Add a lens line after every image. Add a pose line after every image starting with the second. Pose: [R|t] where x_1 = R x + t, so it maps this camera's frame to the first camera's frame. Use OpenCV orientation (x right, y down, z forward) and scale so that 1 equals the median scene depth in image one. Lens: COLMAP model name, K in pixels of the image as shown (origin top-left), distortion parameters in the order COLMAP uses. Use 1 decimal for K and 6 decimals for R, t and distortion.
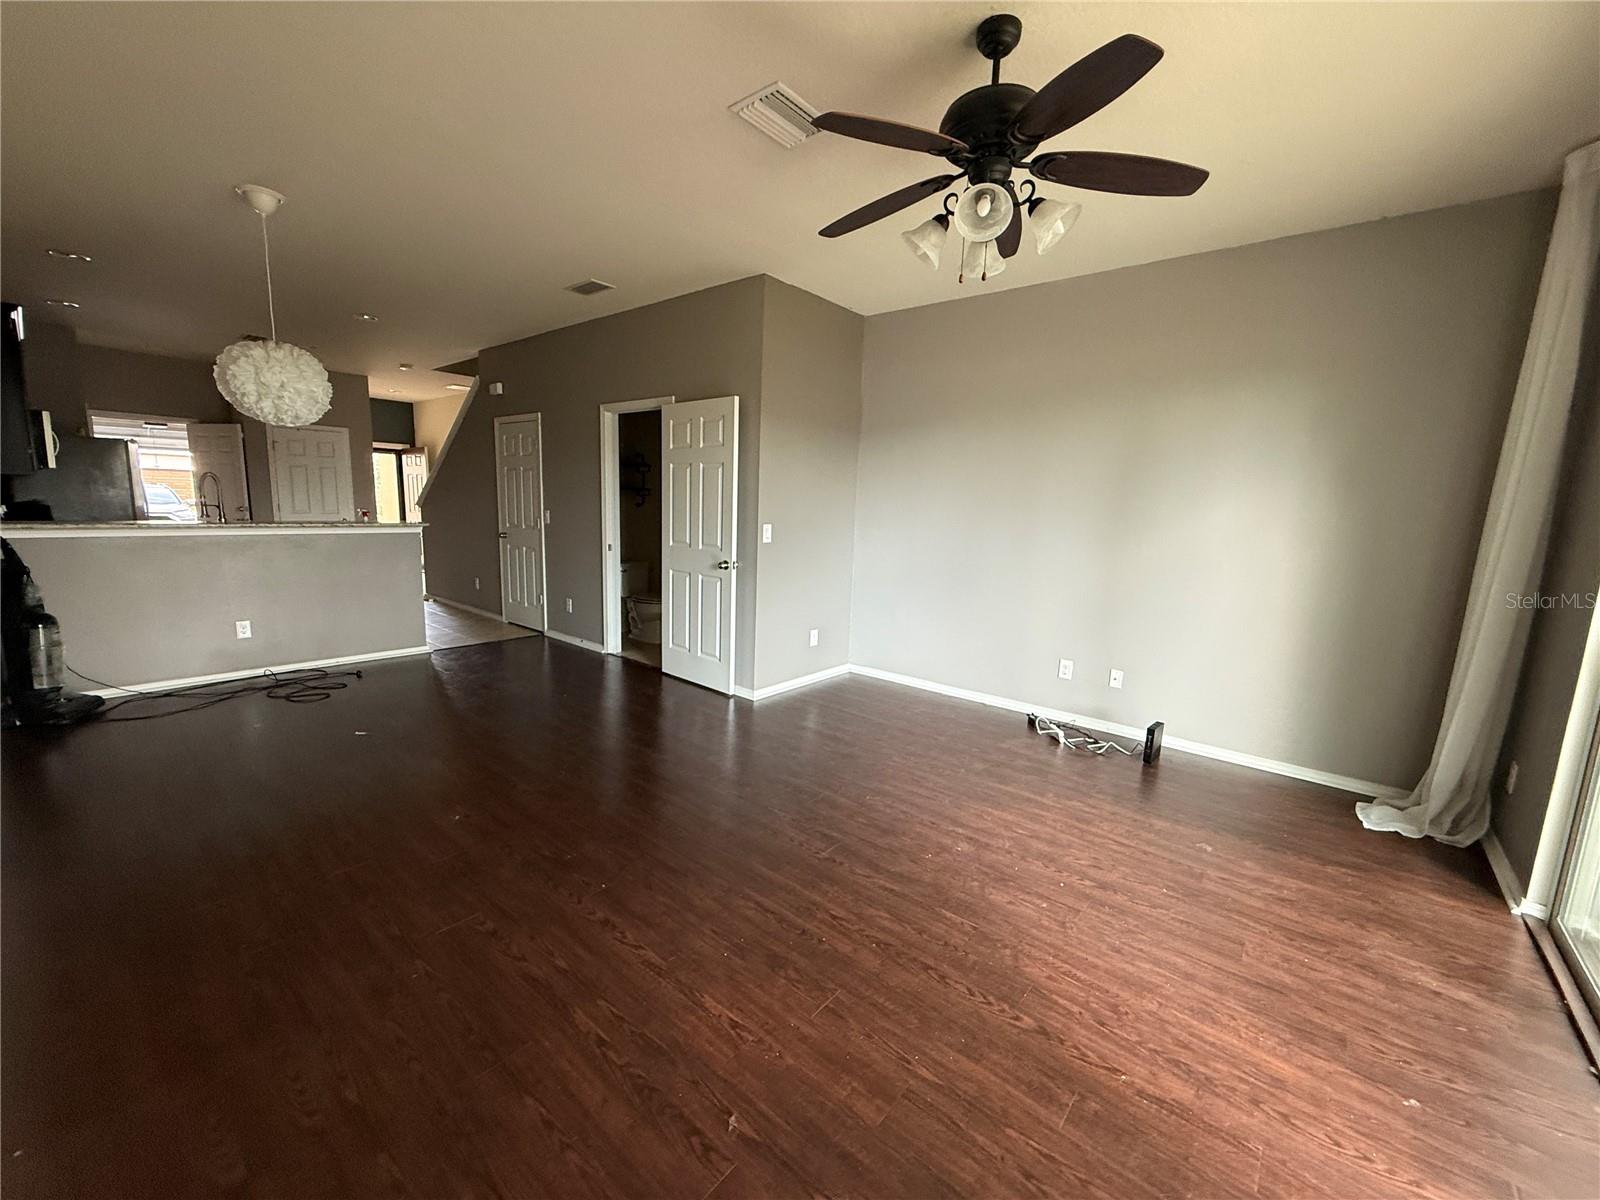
lens RADIAL K [[640.6, 0, 791.5], [0, 640.6, 611.5], [0, 0, 1]] dist [-0.001028, 0.001106]
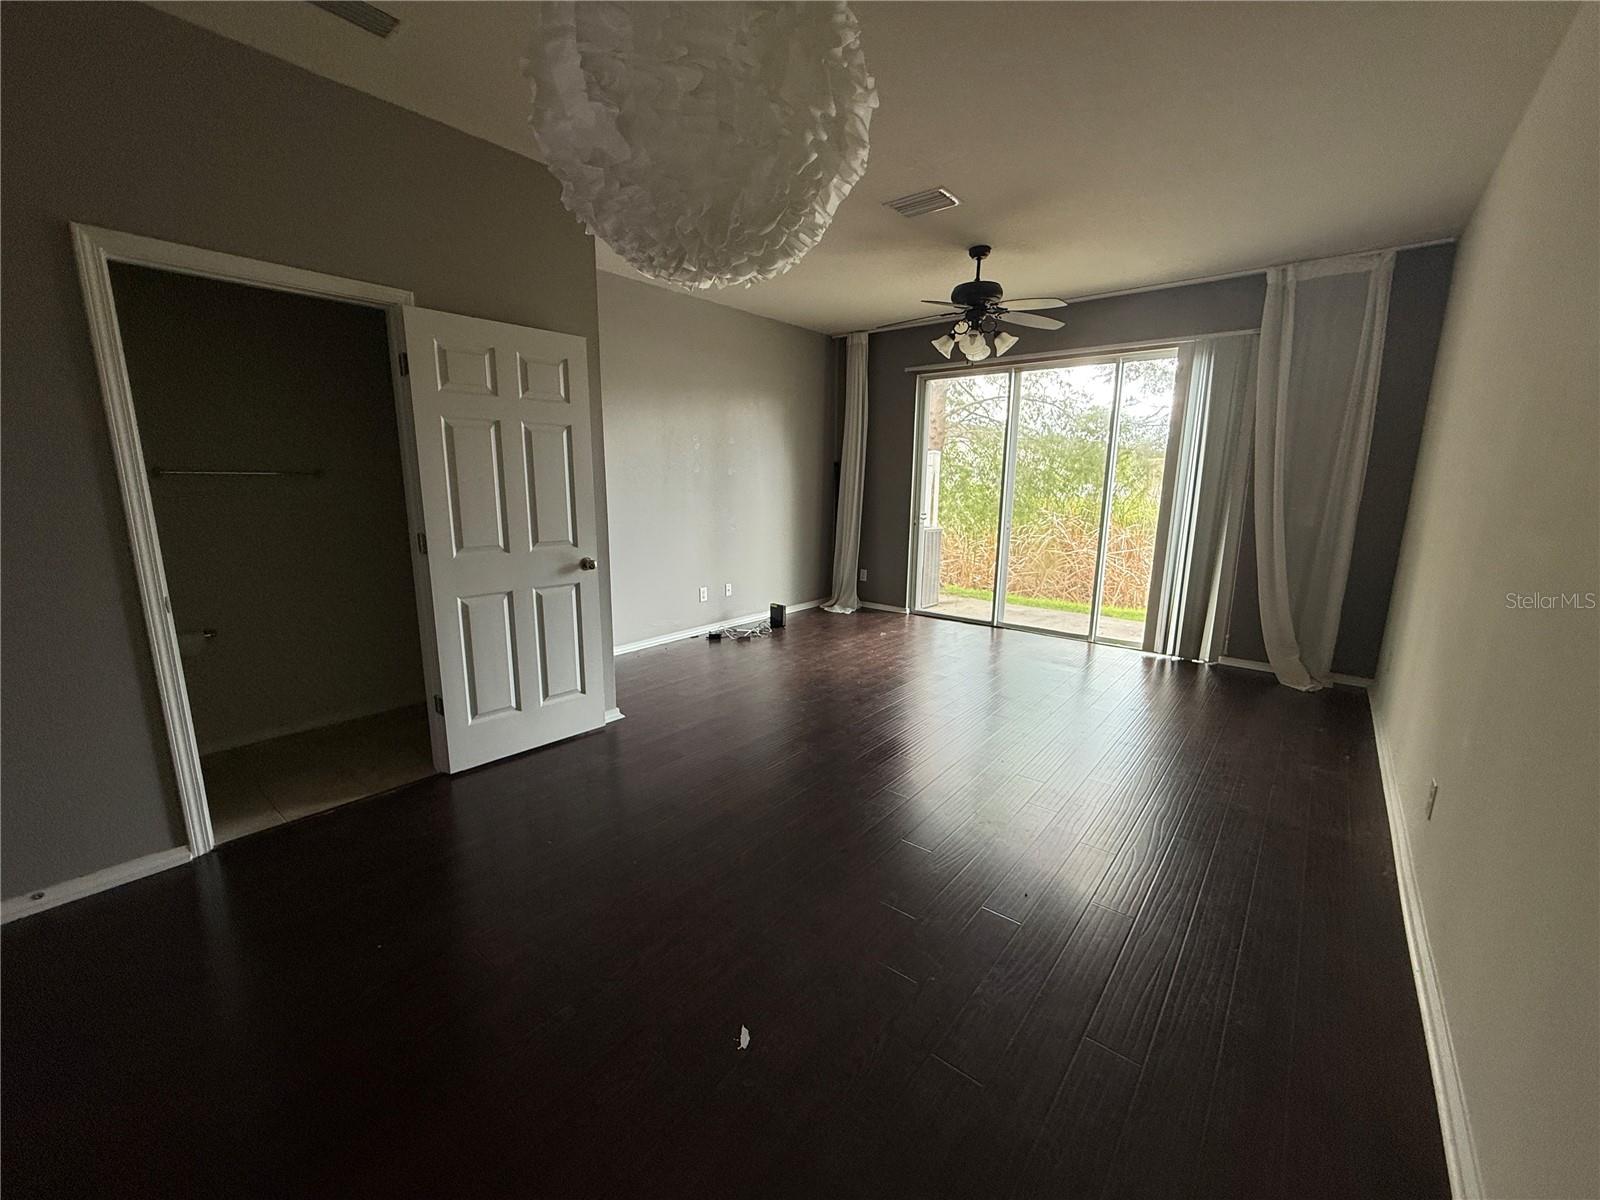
lens RADIAL K [[640.6, 0, 808.2], [0, 640.6, 604.8], [0, 0, 1]] dist [-0.001028, 0.001106]
pose [[-0.040538, -0.229020, 0.972577, -0.843247], [0.153819, 0.960344, 0.232551, -0.158369], [-0.987267, 0.159028, -0.003703, 0.738995]]
